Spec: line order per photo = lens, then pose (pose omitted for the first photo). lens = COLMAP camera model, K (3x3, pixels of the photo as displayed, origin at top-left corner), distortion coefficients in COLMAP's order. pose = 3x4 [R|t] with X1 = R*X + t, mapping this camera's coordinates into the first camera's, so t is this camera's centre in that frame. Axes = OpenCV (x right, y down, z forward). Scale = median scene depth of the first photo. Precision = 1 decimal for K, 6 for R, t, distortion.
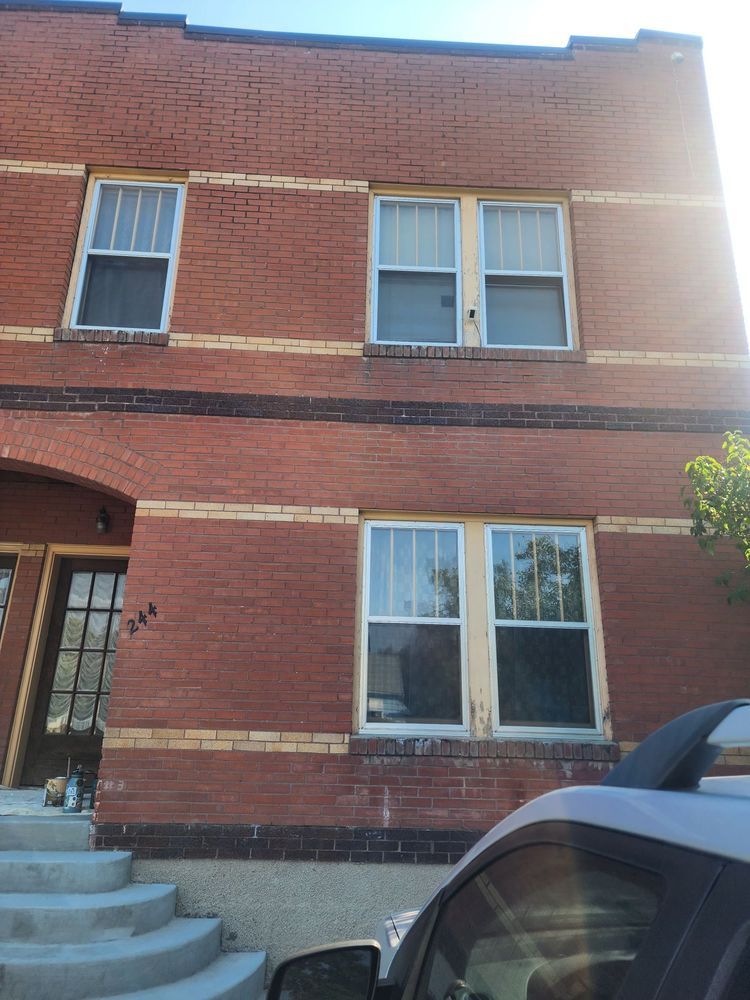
lens RADIAL K [[662.7, 0, 375.0], [0, 662.7, 500.0], [0, 0, 1]] dist [0.089236, -0.079413]
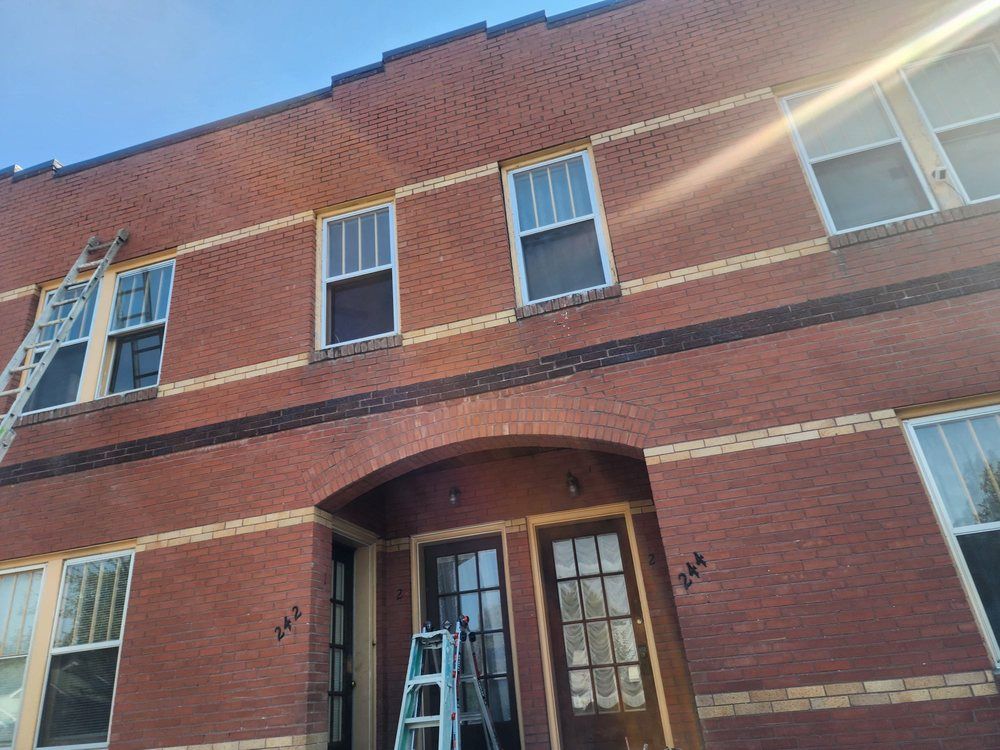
lens RADIAL K [[662.7, 0, 500.5], [0, 662.7, 367.6], [0, 0, 1]] dist [0.089236, -0.079413]
pose [[0.946387, -0.235352, -0.221272, -0.292455], [0.204325, 0.966670, -0.154275, -0.007250], [0.250206, 0.100792, 0.962932, -0.003271]]
